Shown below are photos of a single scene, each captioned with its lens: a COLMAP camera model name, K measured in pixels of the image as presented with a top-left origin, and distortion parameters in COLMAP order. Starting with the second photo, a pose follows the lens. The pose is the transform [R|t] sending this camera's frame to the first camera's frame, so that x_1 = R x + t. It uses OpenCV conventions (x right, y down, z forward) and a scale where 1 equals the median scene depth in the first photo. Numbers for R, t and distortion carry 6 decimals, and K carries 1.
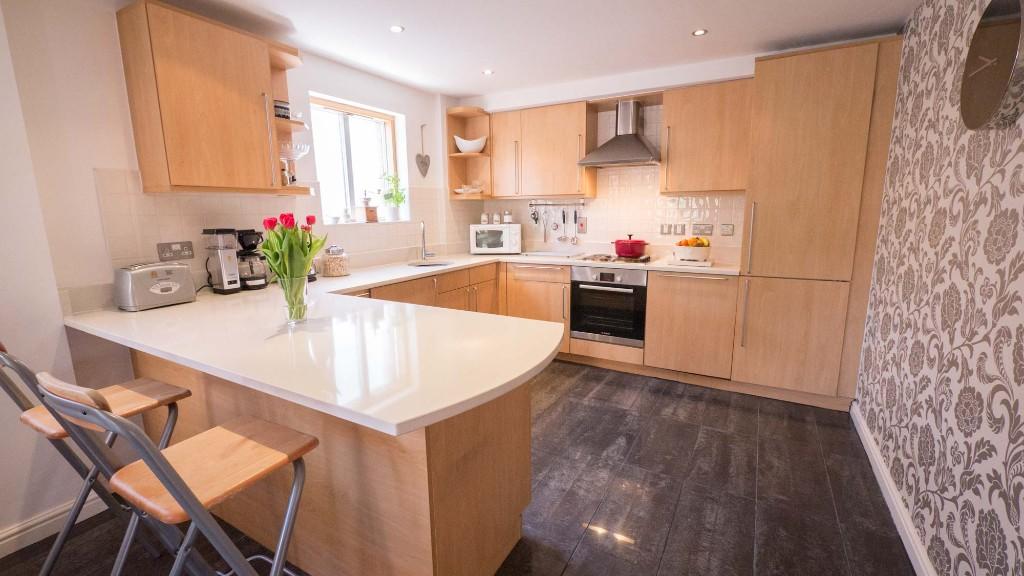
lens RADIAL K [[431.2, 0, 516.6], [0, 431.2, 289.0], [0, 0, 1]] dist [-0.006346, 0.000617]
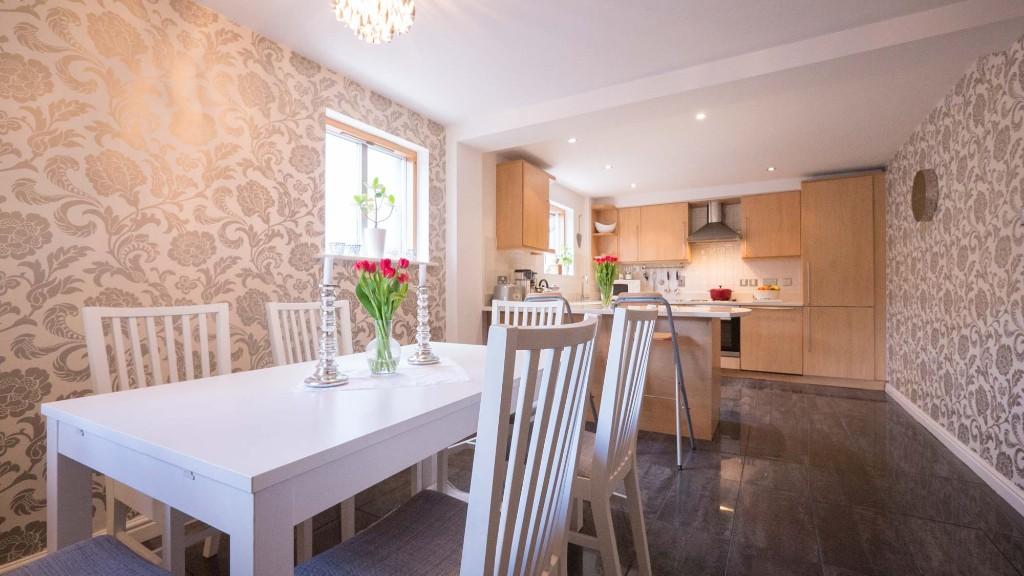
lens RADIAL K [[431.2, 0, 514.2], [0, 431.2, 292.4], [0, 0, 1]] dist [-0.006346, 0.000617]
pose [[0.999574, 0.011091, -0.027011, -0.444273], [-0.015803, 0.983351, -0.181027, 0.193050], [0.024553, 0.181377, 0.983107, -0.529056]]
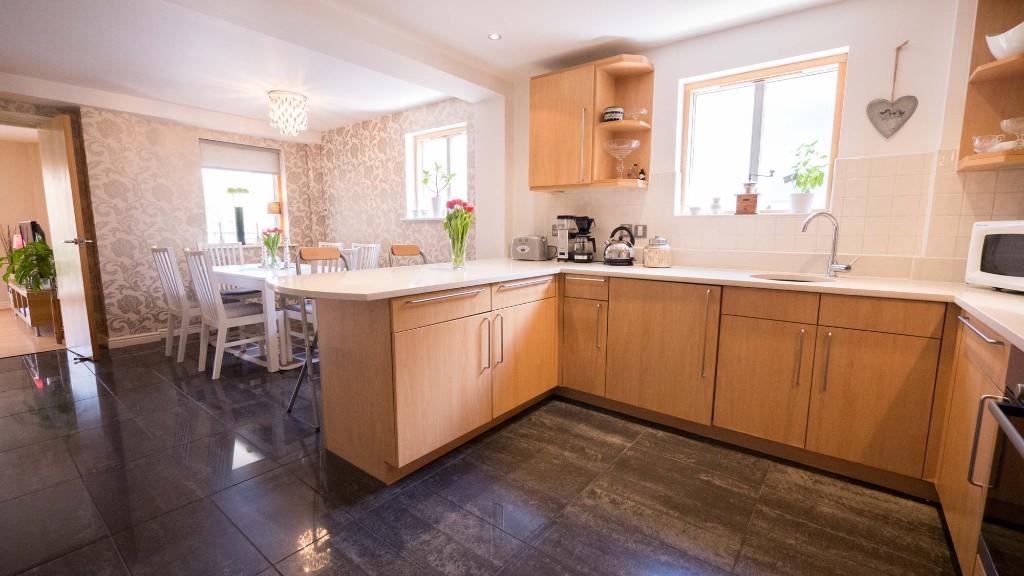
lens RADIAL K [[431.2, 0, 516.1], [0, 431.2, 286.2], [0, 0, 1]] dist [-0.006346, 0.000617]
pose [[-0.141985, 0.142232, -0.979597, 0.493901], [-0.182032, 0.968994, 0.167077, -0.079265], [0.972987, 0.202041, -0.111692, 0.683992]]
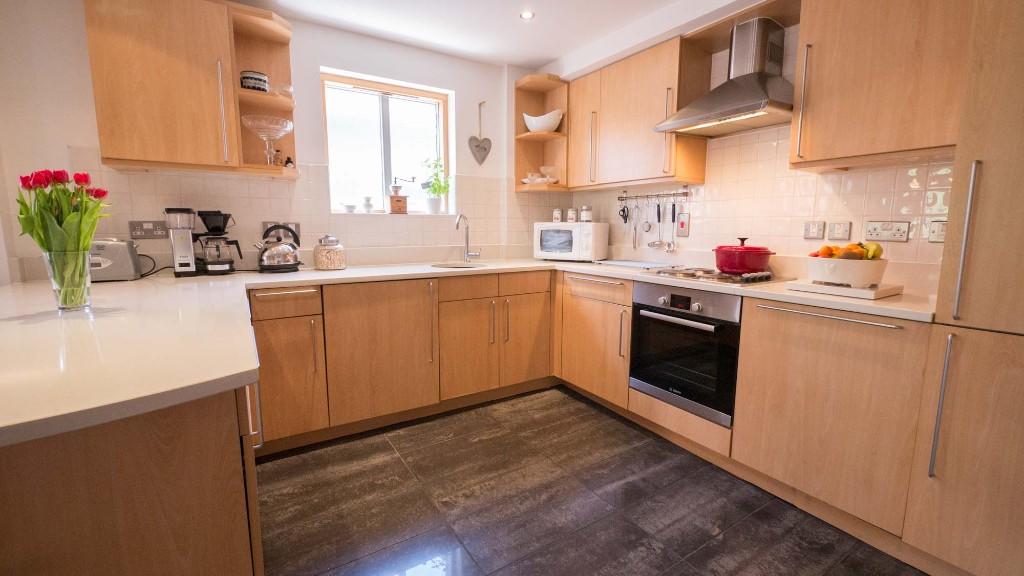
lens RADIAL K [[431.2, 0, 517.8], [0, 431.2, 287.0], [0, 0, 1]] dist [-0.006346, 0.000617]
pose [[0.886151, 0.079819, -0.456470, 0.279996], [-0.097988, 0.995055, -0.016229, -0.015633], [0.452917, 0.059110, 0.889591, 0.328797]]
